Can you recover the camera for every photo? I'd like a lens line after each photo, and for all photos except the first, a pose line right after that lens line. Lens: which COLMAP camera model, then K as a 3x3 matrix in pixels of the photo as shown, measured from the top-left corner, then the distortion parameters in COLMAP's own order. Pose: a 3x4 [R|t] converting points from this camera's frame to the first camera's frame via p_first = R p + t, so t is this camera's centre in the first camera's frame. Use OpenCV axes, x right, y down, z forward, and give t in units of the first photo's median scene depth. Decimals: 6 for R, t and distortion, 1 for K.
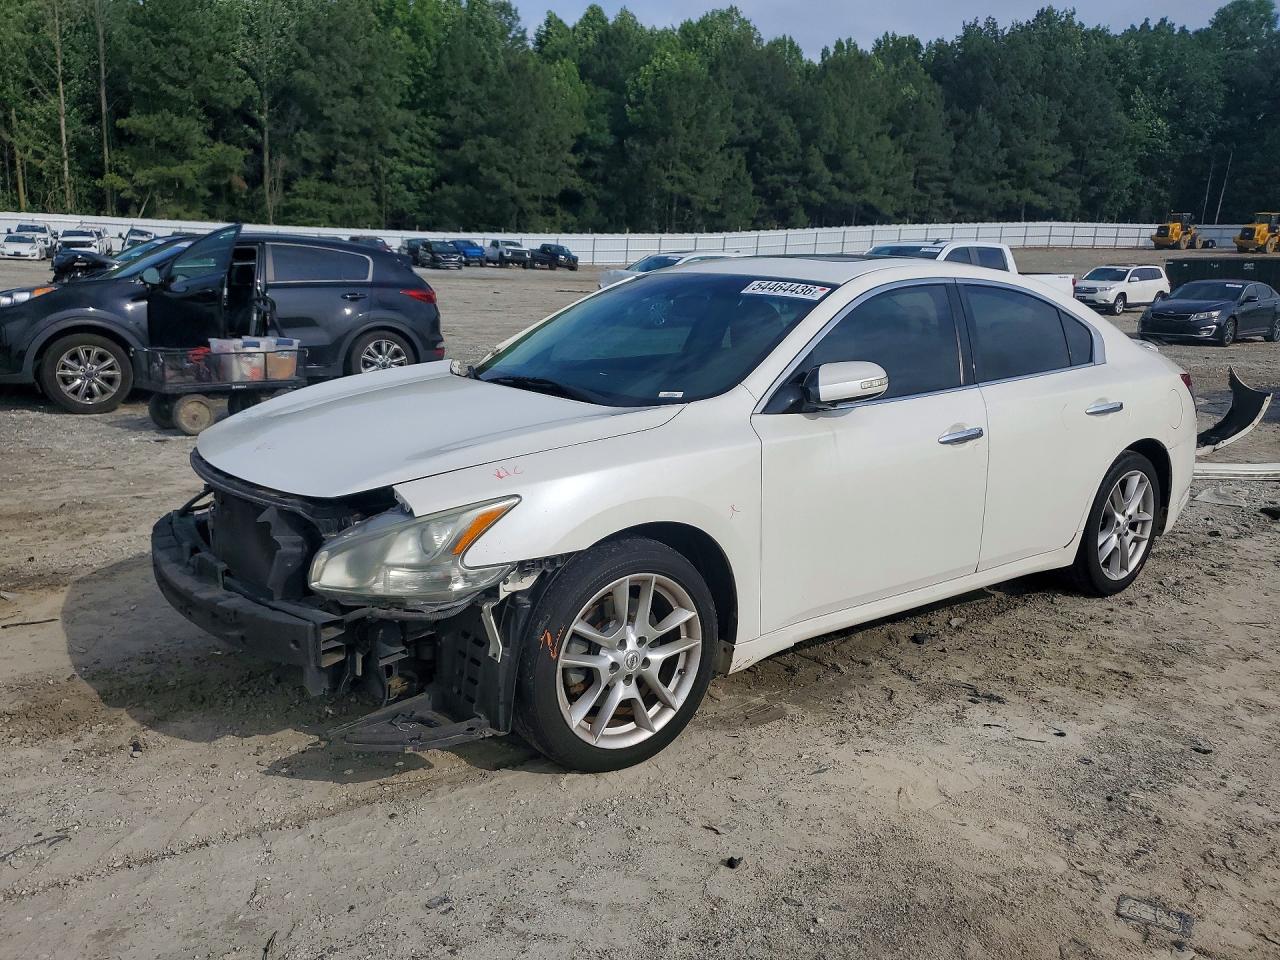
lens RADIAL K [[1076.2, 0, 640.1], [0, 1076.2, 498.9], [0, 0, 1]] dist [-0.010976, 0.004624]
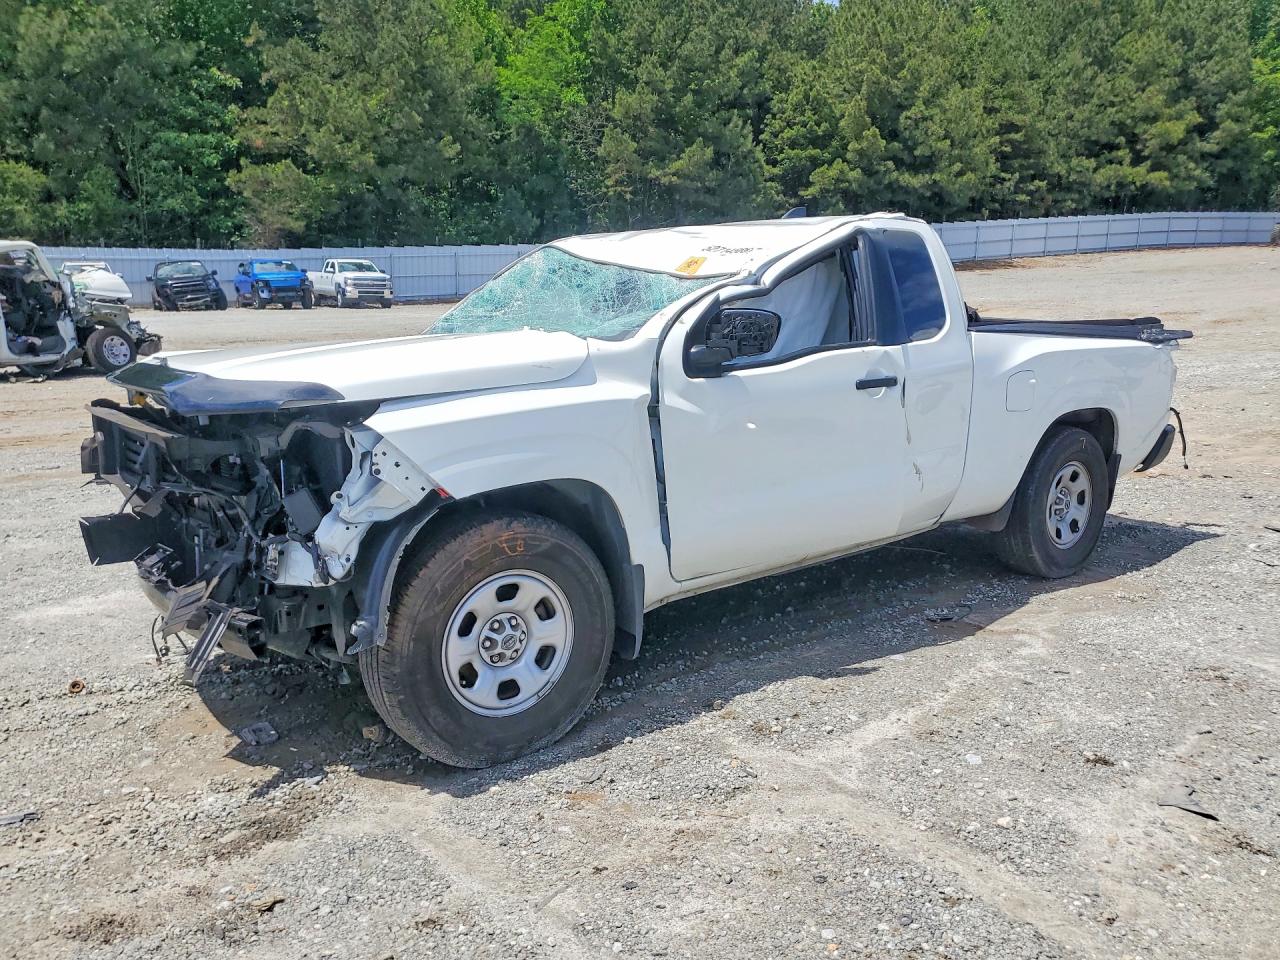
lens RADIAL K [[996.3, 0, 640.0], [0, 996.3, 480.0], [0, 0, 1]] dist [0.001024, 0.001277]
pose [[0.998163, -0.043230, 0.042438, -0.003295], [0.044337, 0.998691, -0.025488, -0.090386], [-0.041280, 0.027323, 0.998774, 0.409845]]
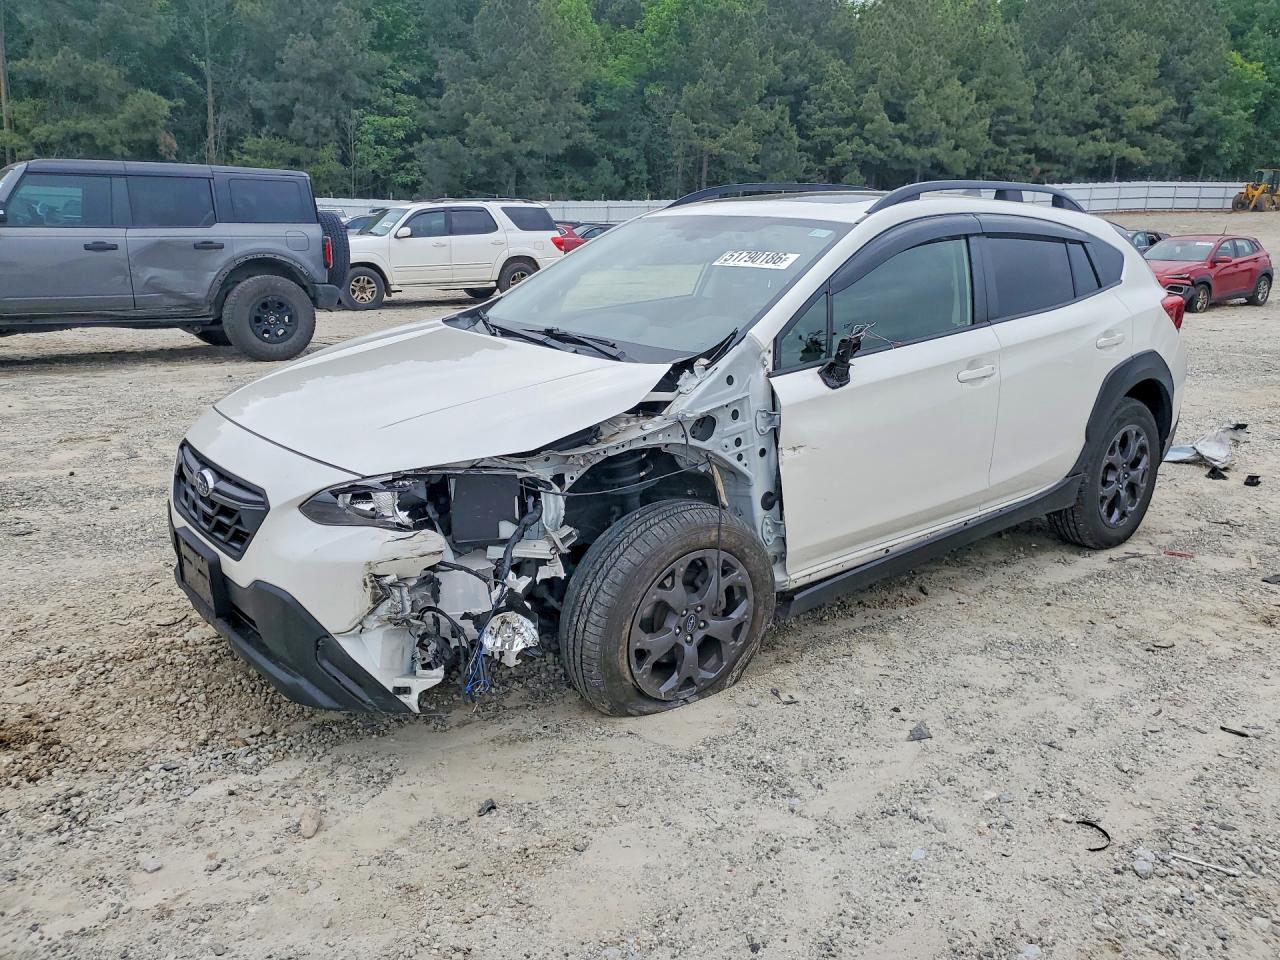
lens RADIAL K [[1023.3, 0, 640.0], [0, 1023.3, 480.0], [0, 0, 1]] dist [-0.013772, 0.012504]
pose [[0.999033, -0.002444, -0.043898, 0.015416], [0.002990, 0.999919, 0.012377, -0.035458], [0.043864, -0.012496, 0.998959, 0.191698]]
